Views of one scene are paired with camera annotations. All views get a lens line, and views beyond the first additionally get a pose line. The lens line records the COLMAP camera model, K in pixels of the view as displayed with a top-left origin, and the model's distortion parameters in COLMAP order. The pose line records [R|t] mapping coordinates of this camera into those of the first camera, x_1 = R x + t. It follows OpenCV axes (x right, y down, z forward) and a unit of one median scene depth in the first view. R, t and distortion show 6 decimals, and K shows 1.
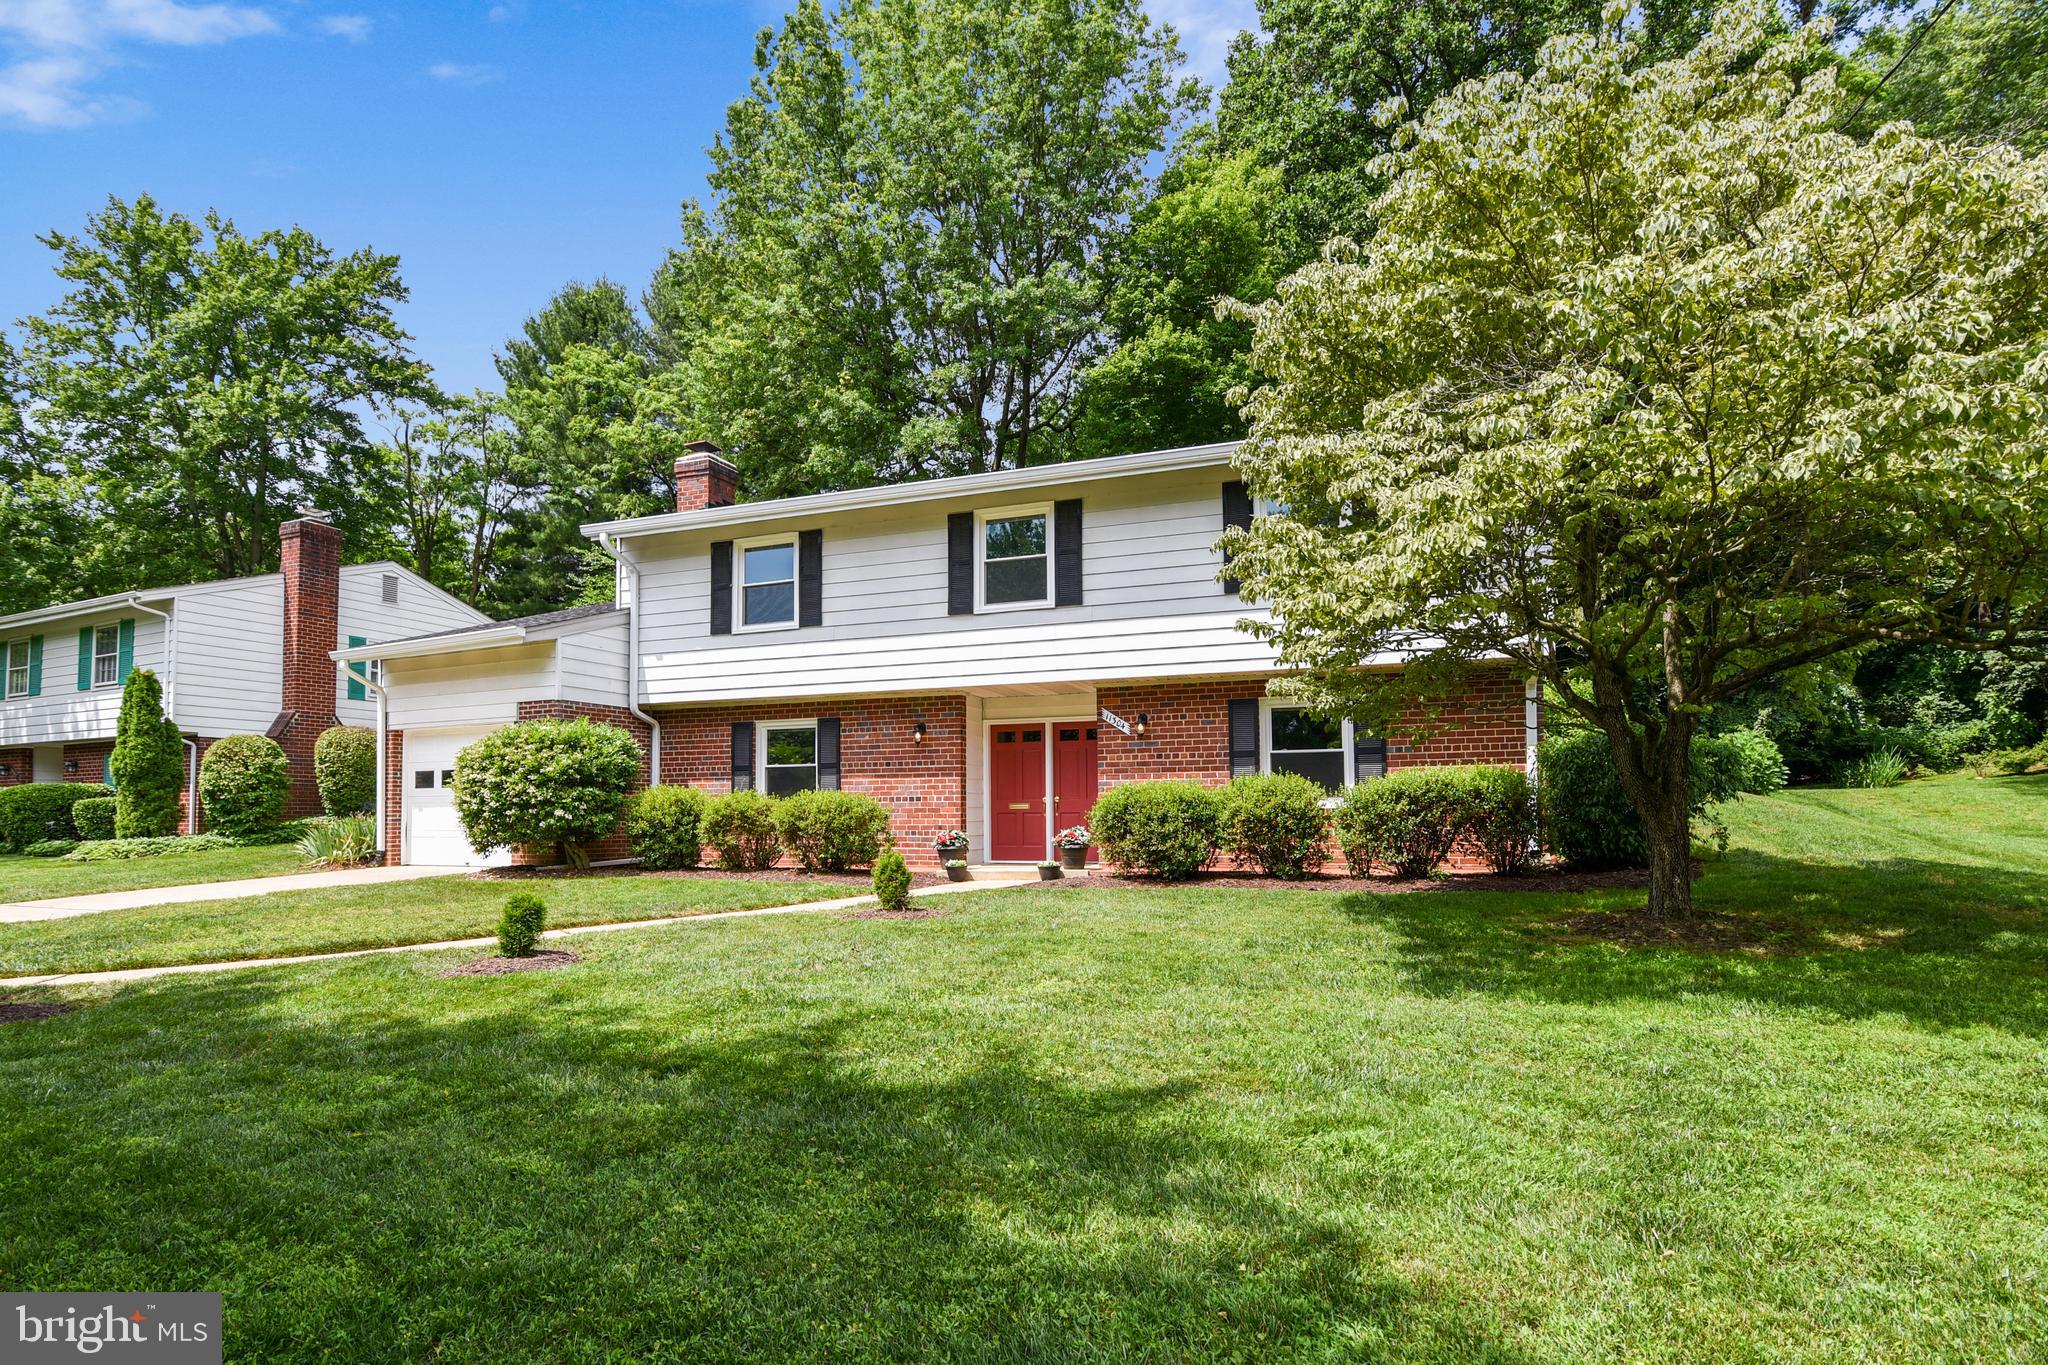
lens RADIAL K [[1024.0, 0, 1023.1], [0, 1024.0, 763.8], [0, 0, 1]] dist [-0.003281, -0.001148]
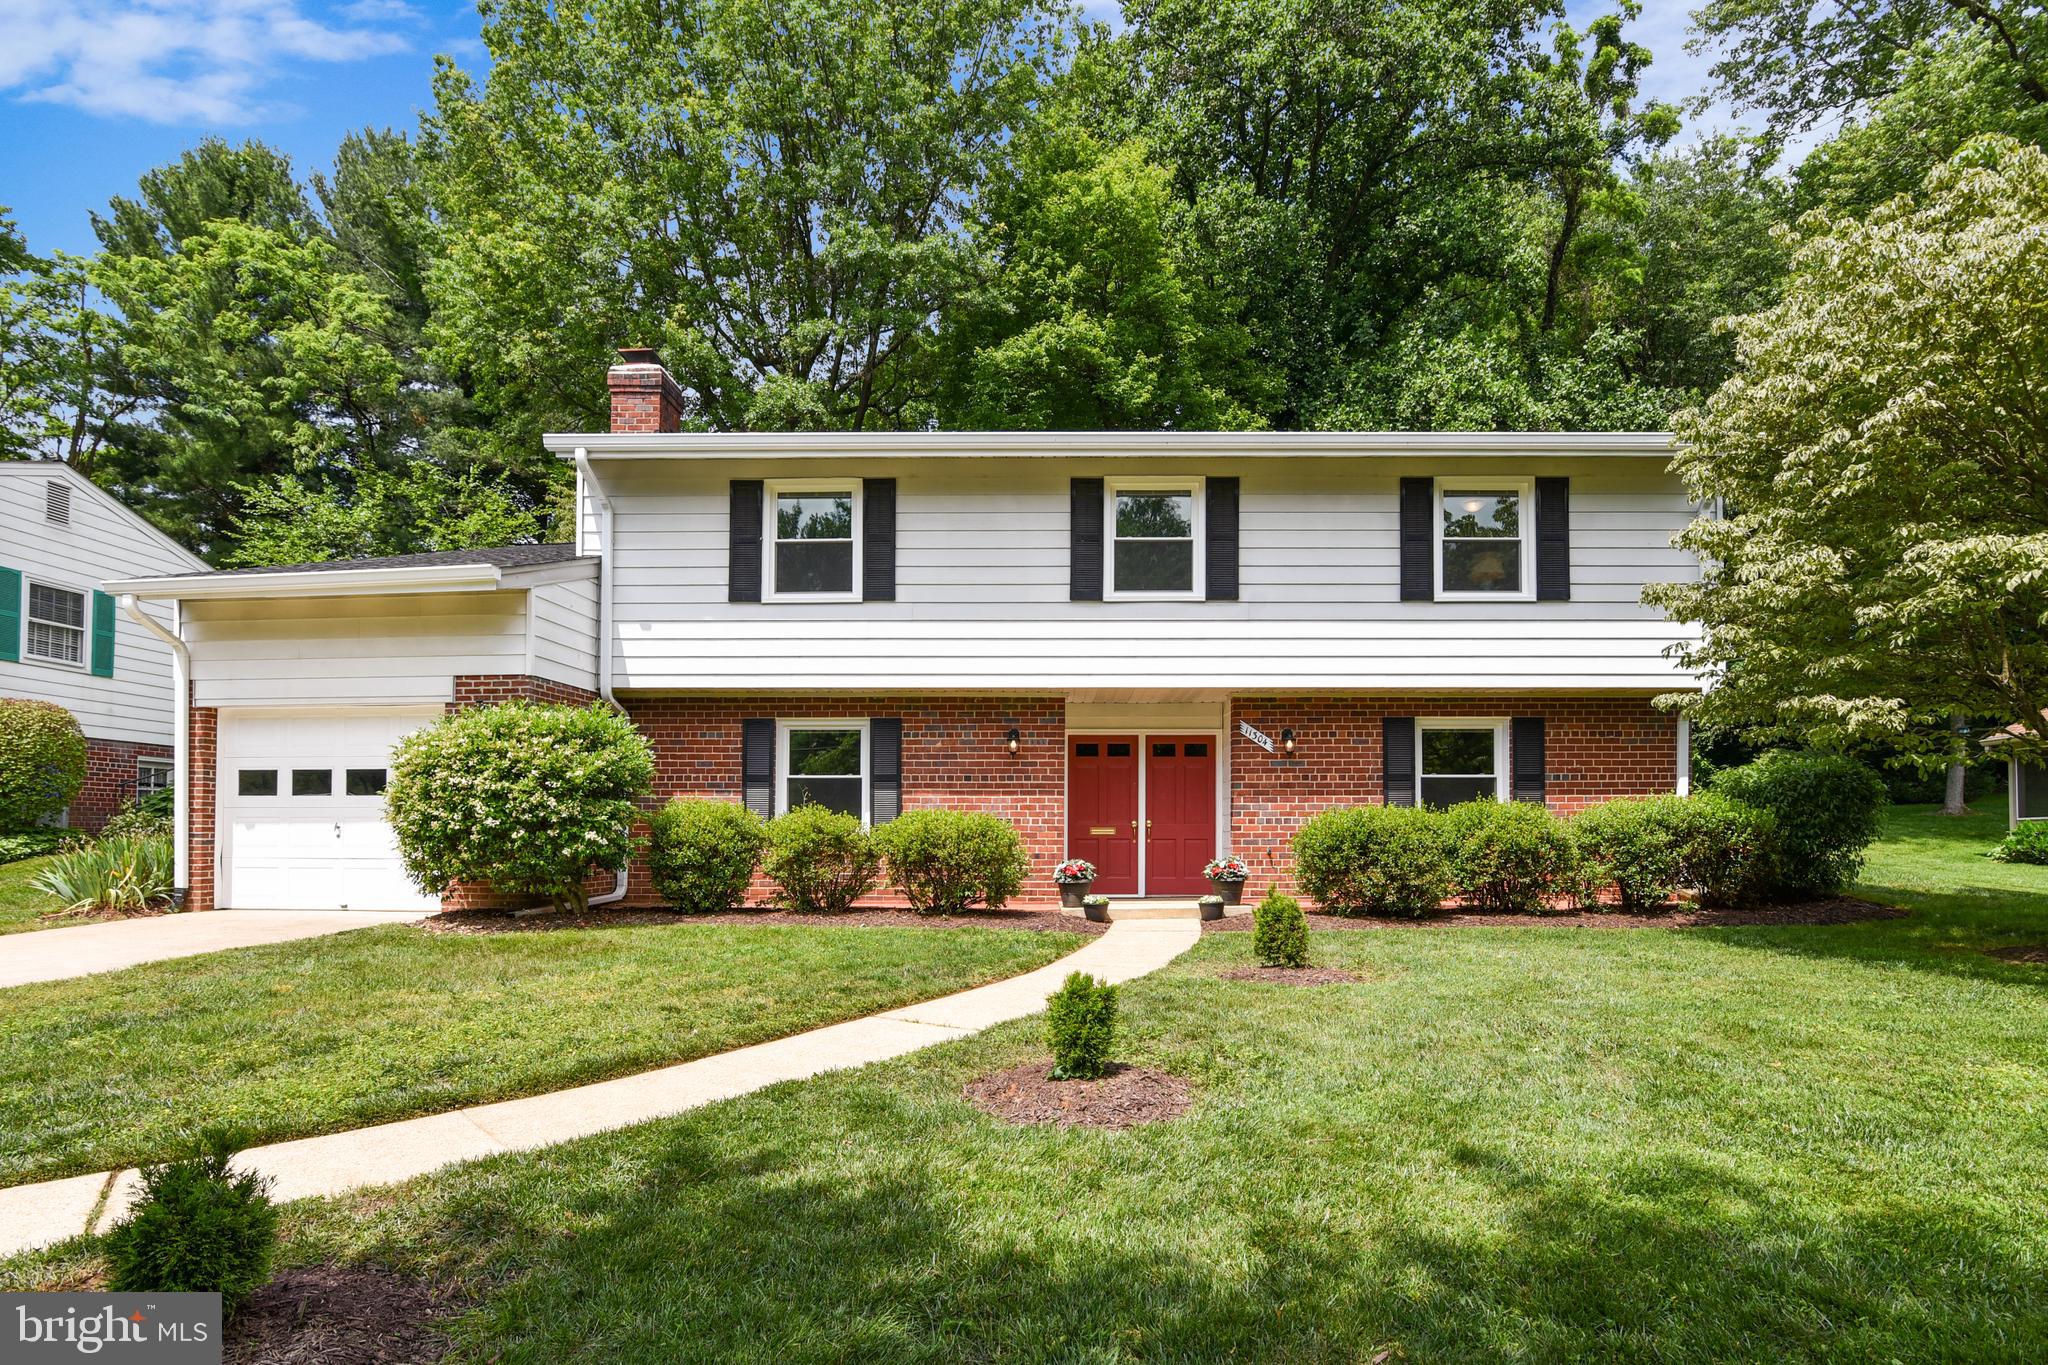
lens RADIAL K [[1032.1, 0, 1033.7], [0, 1032.1, 813.6], [0, 0, 1]] dist [-0.001302, -0.007034]
pose [[0.943930, 0.014766, 0.329815, -0.355087], [-0.024332, 0.999394, 0.024894, 0.006895], [-0.329247, -0.031523, 0.943717, 0.205336]]
